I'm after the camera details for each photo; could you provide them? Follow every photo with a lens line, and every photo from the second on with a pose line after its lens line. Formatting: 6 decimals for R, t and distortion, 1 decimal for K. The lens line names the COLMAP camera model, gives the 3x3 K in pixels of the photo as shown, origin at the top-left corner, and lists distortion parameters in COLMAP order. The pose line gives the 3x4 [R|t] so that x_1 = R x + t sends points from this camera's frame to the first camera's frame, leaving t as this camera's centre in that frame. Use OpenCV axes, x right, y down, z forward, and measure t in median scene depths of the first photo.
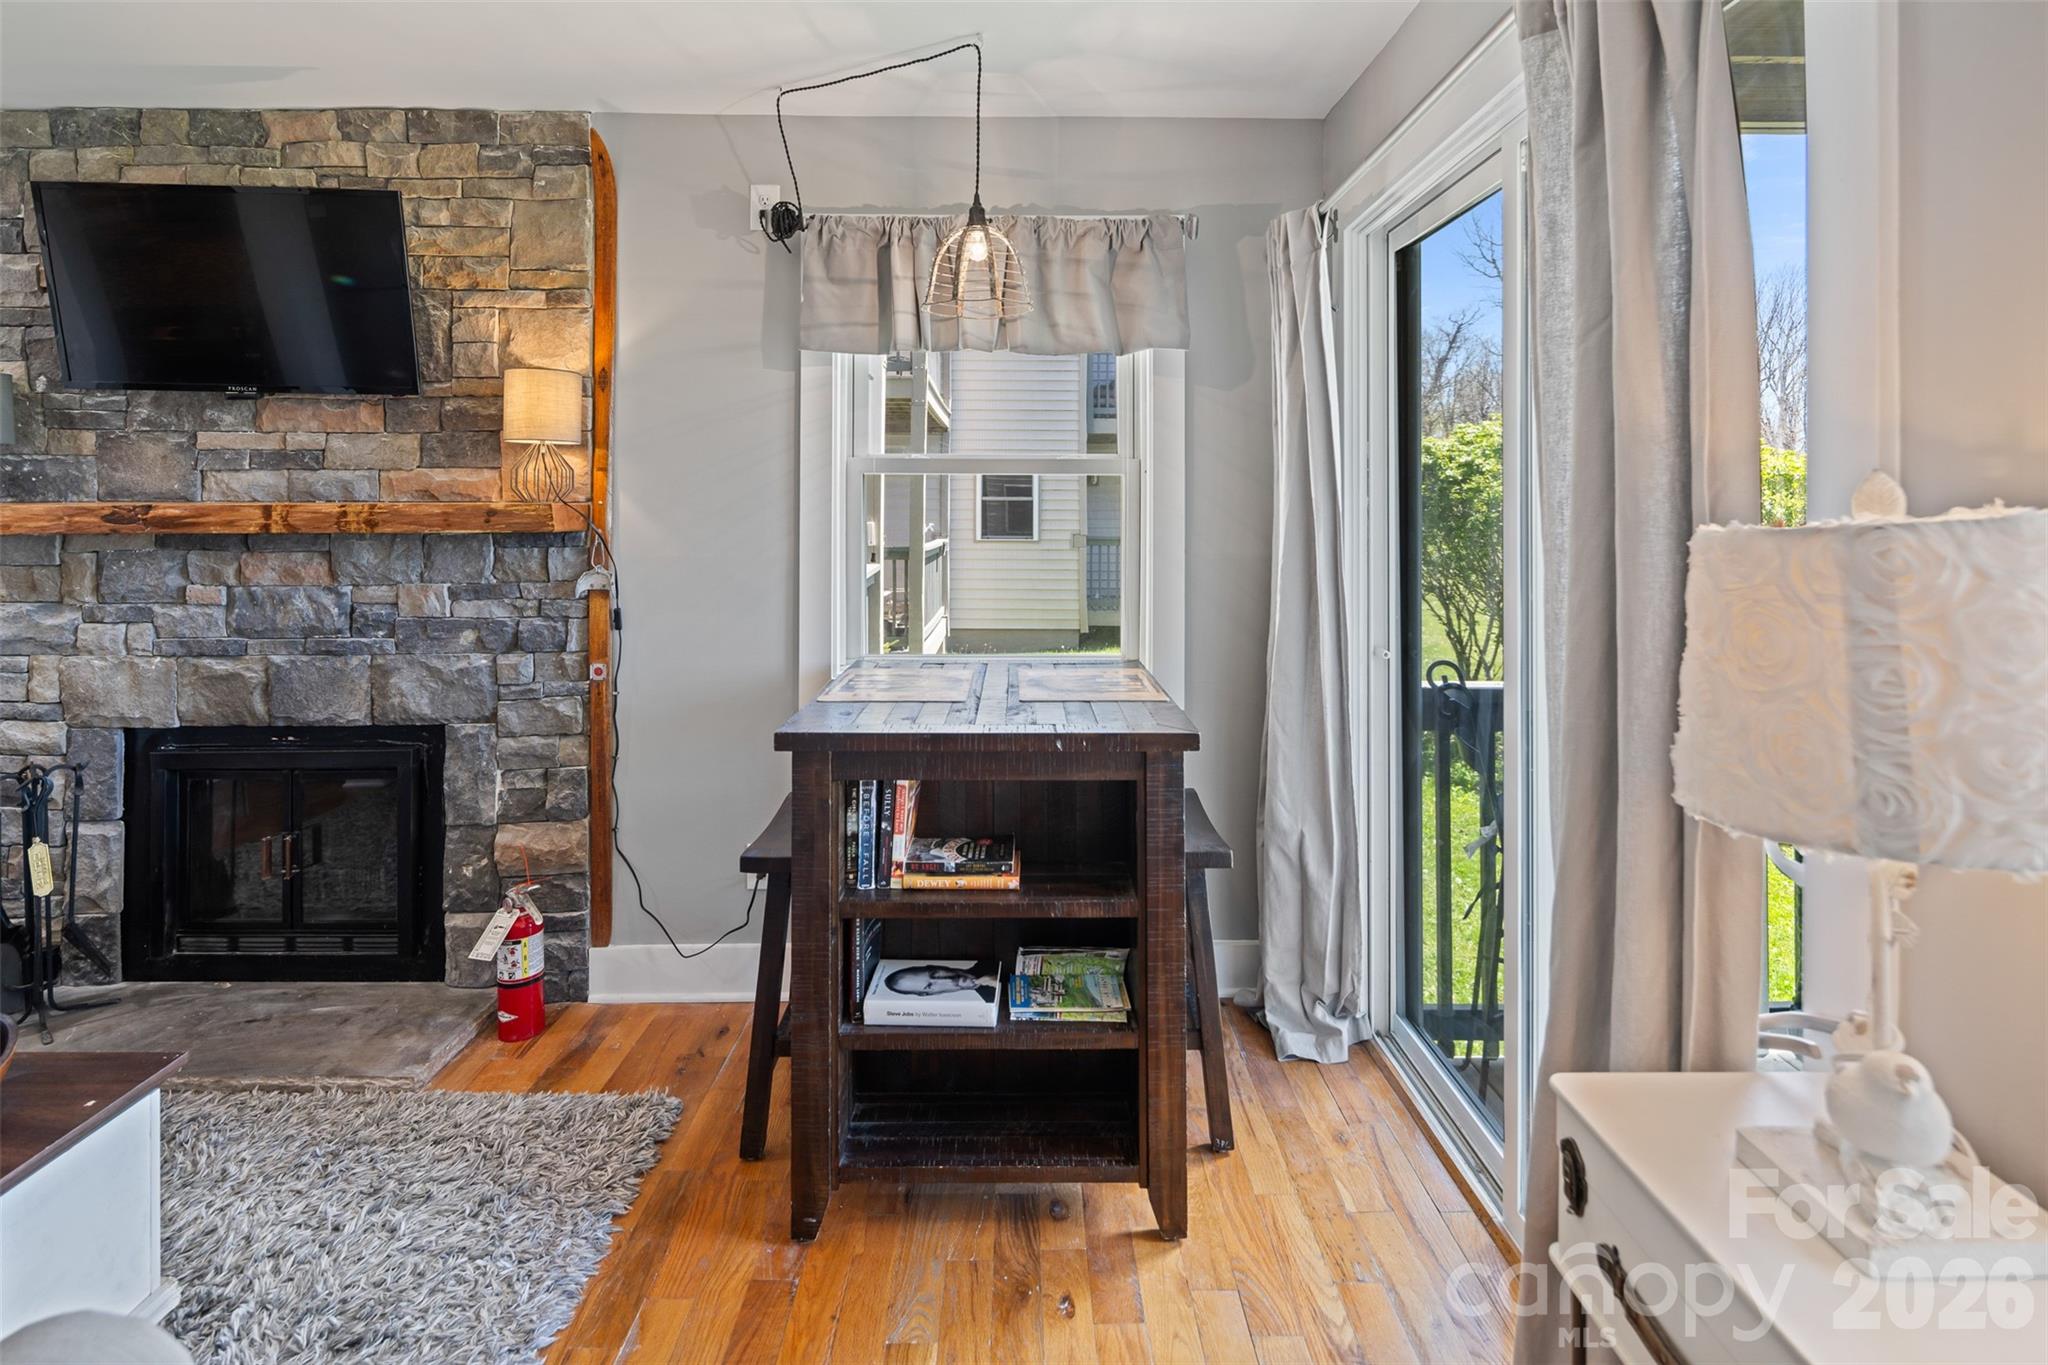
lens RADIAL K [[1003.4, 0, 1024.9], [0, 1003.4, 503.7], [0, 0, 1]] dist [0.004725, -0.004398]
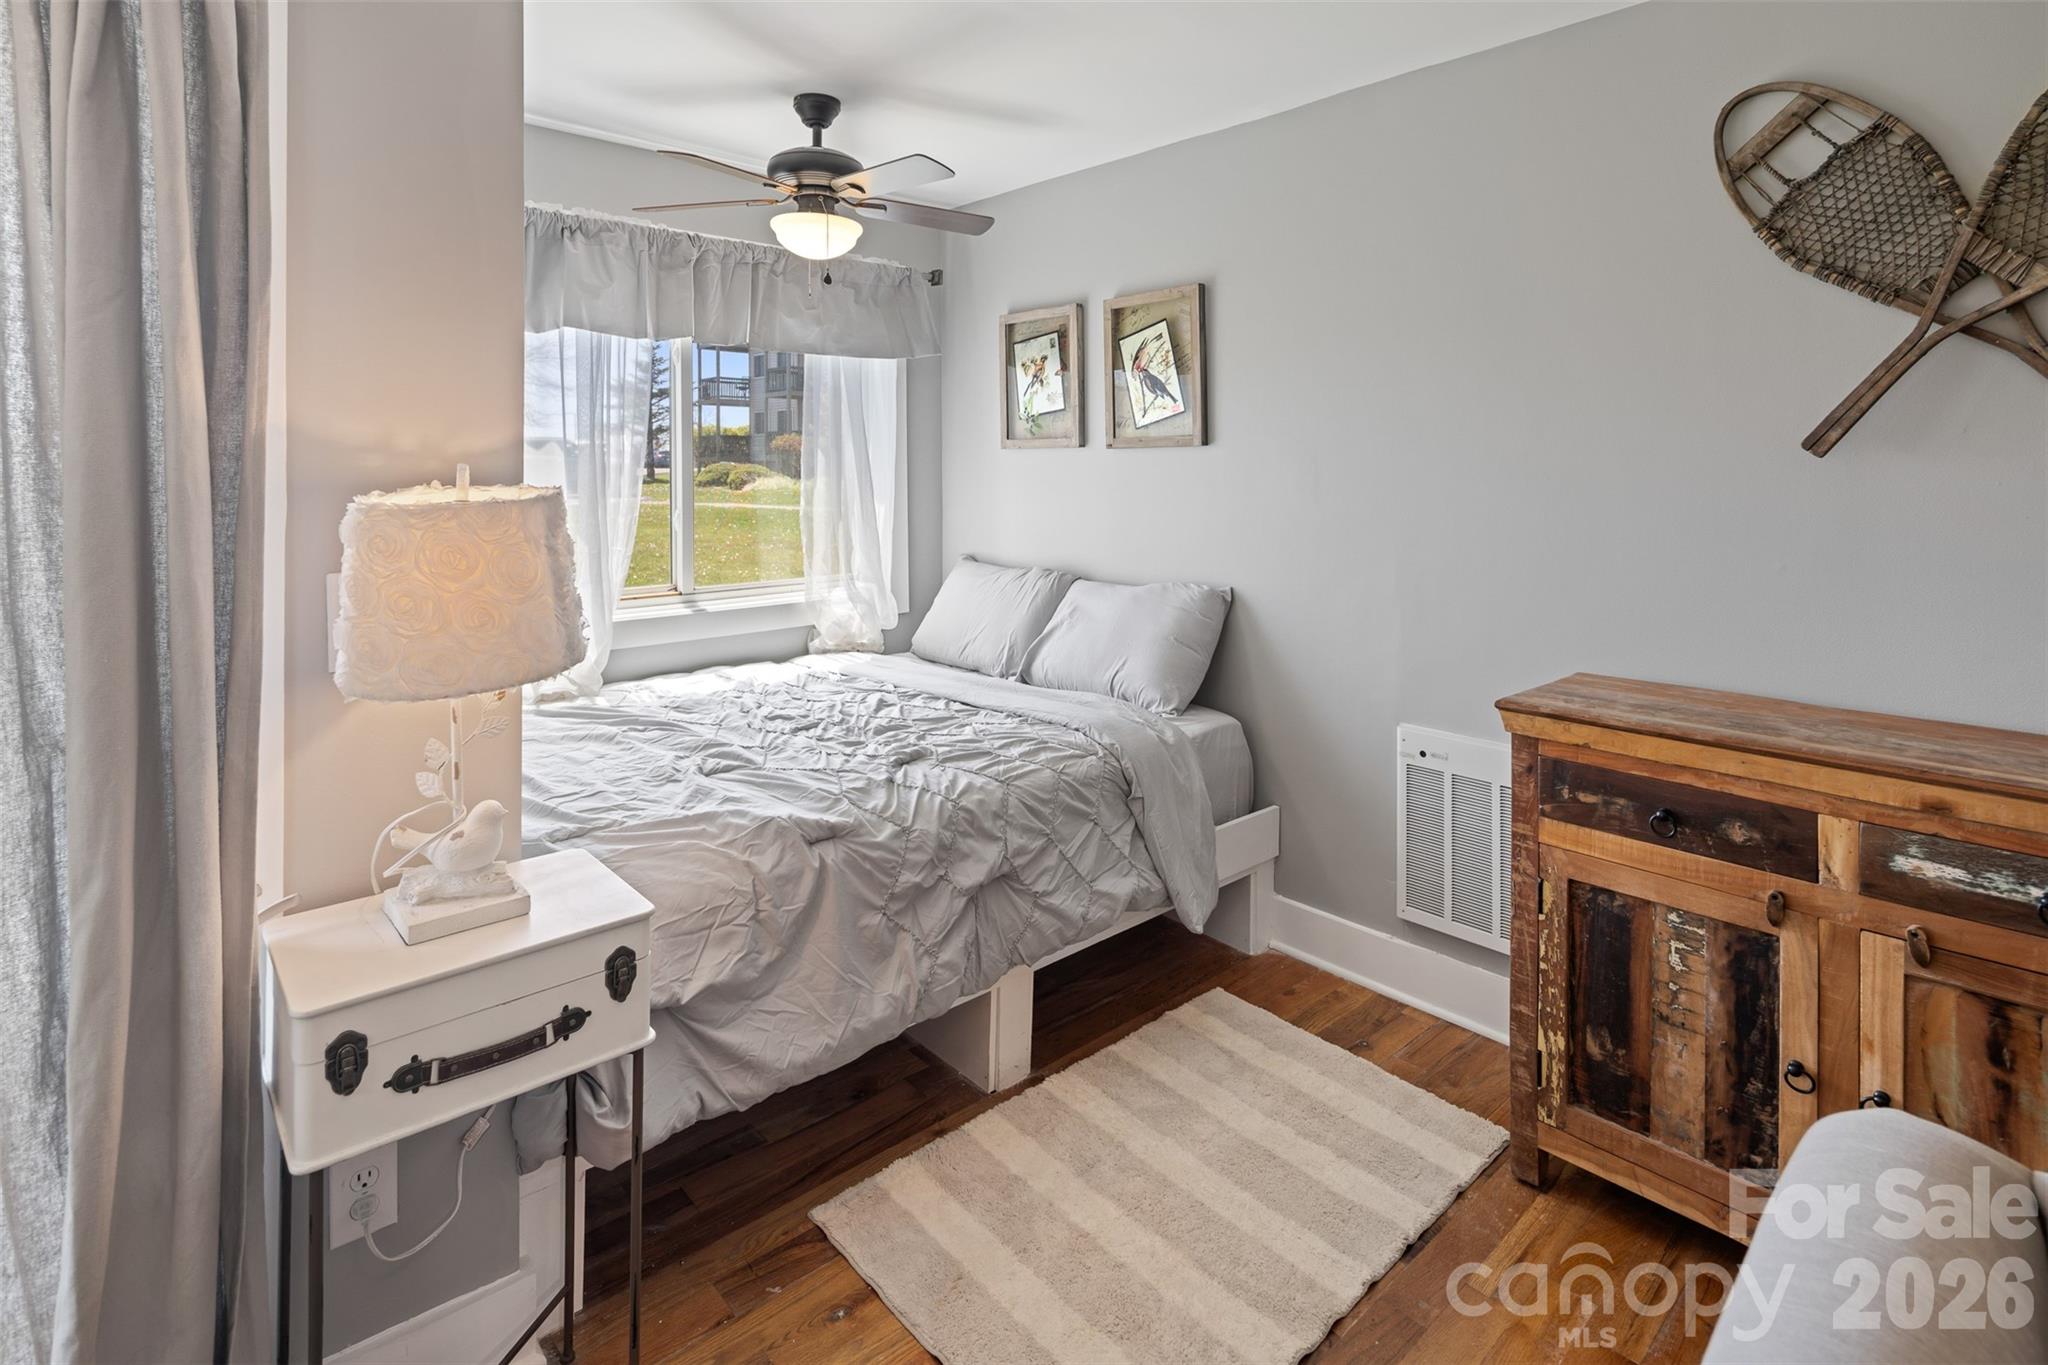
lens RADIAL K [[1008.8, 0, 1013.4], [0, 1008.8, 457.5], [0, 0, 1]] dist [0.004162, -0.001934]
pose [[-0.668557, 0.006490, 0.743633, -0.293811], [-0.003341, 0.999926, -0.011731, -0.007962], [-0.743654, -0.010328, -0.668485, 0.421623]]
